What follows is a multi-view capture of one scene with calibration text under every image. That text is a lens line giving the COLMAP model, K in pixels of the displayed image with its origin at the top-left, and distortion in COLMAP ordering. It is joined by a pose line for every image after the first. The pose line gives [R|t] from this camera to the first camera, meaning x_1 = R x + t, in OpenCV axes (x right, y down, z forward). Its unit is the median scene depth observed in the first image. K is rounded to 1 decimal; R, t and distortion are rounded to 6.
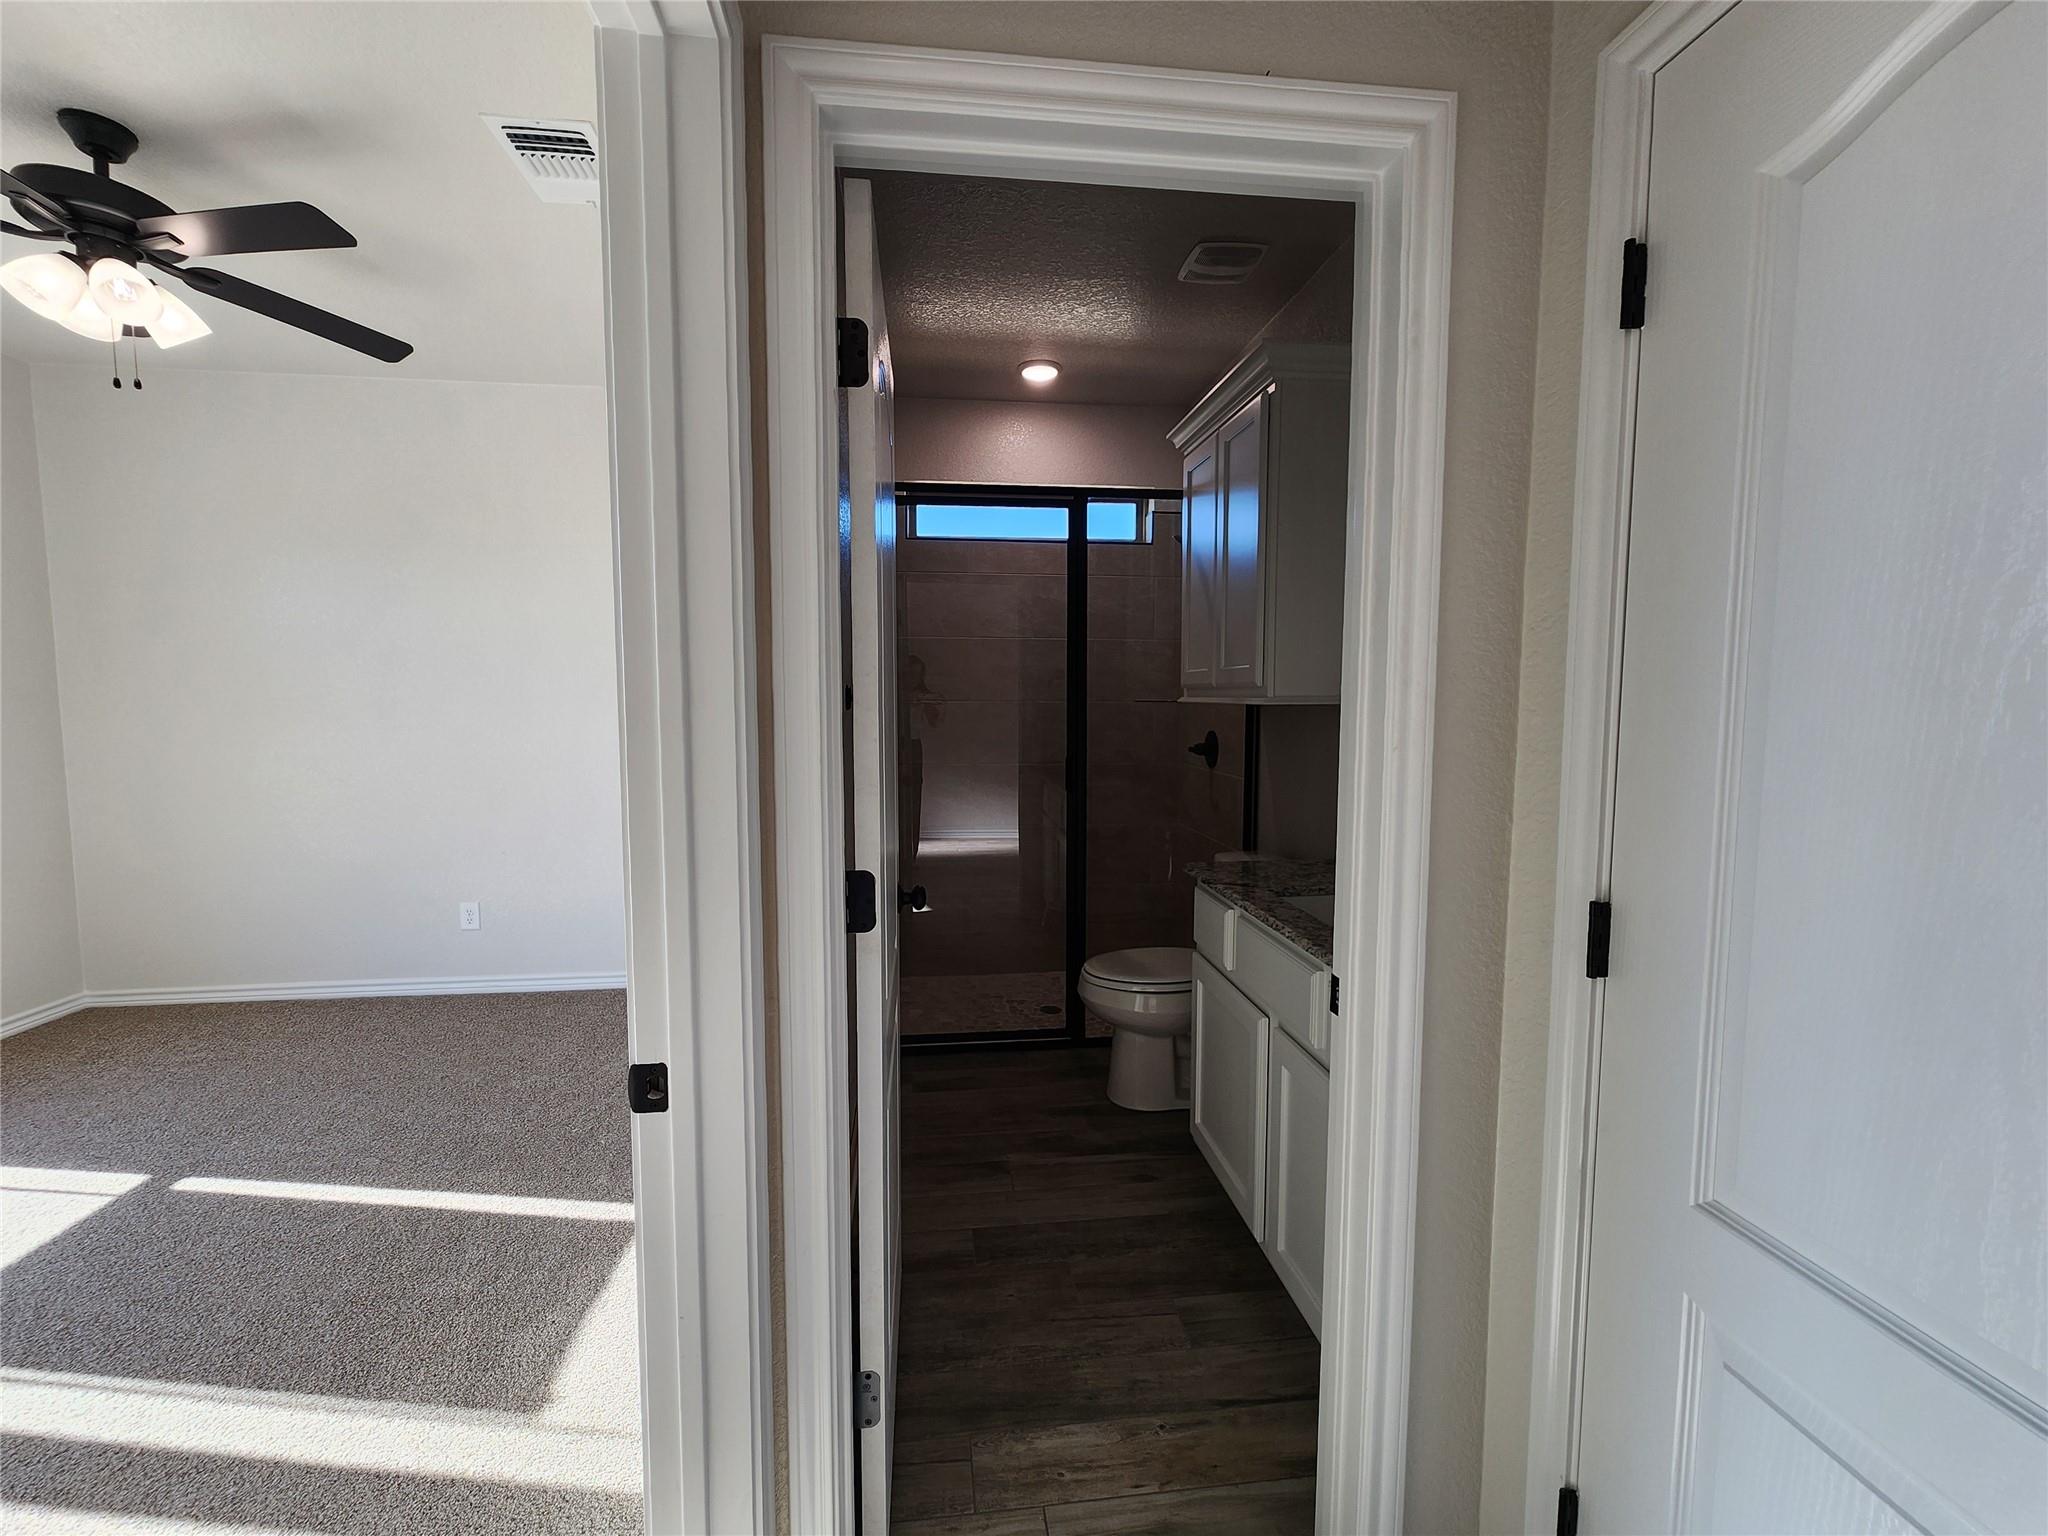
lens RADIAL K [[838.0, 0, 1012.8], [0, 838.0, 751.7], [0, 0, 1]] dist [0.002502, 0.000002]
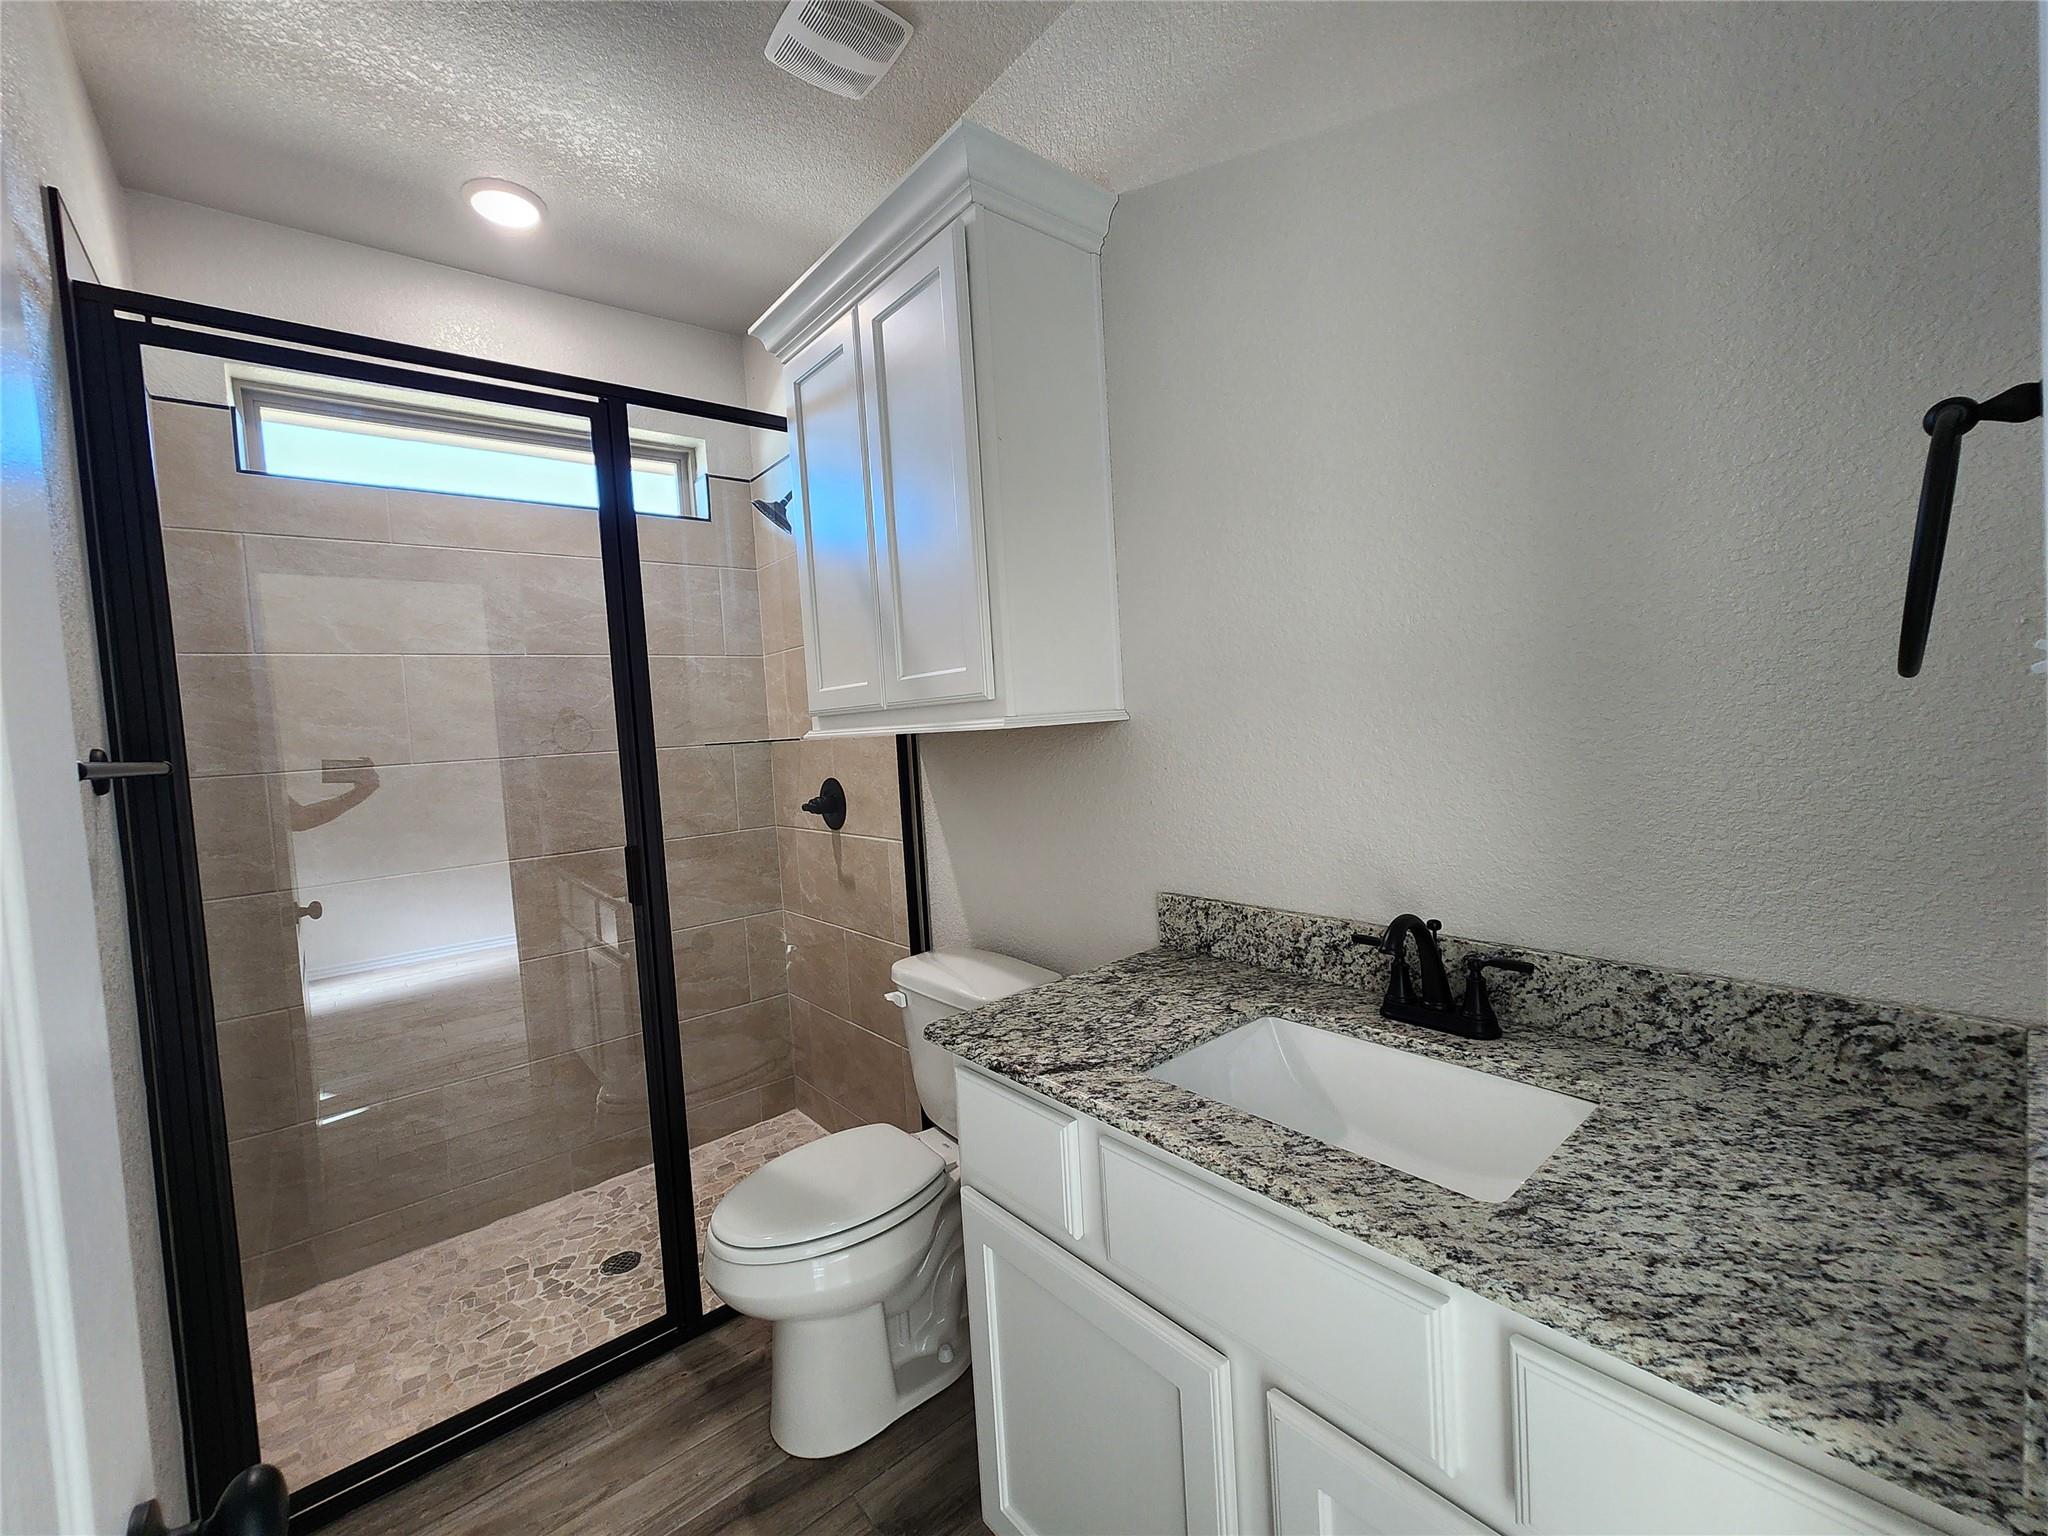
lens RADIAL K [[838.0, 0, 1008.9], [0, 838.0, 761.0], [0, 0, 1]] dist [0.002502, 0.000002]
pose [[0.838970, -0.075457, 0.538920, -0.020262], [0.096830, 0.995236, -0.011393, -0.017907], [-0.535493, 0.061742, 0.842280, 0.342863]]
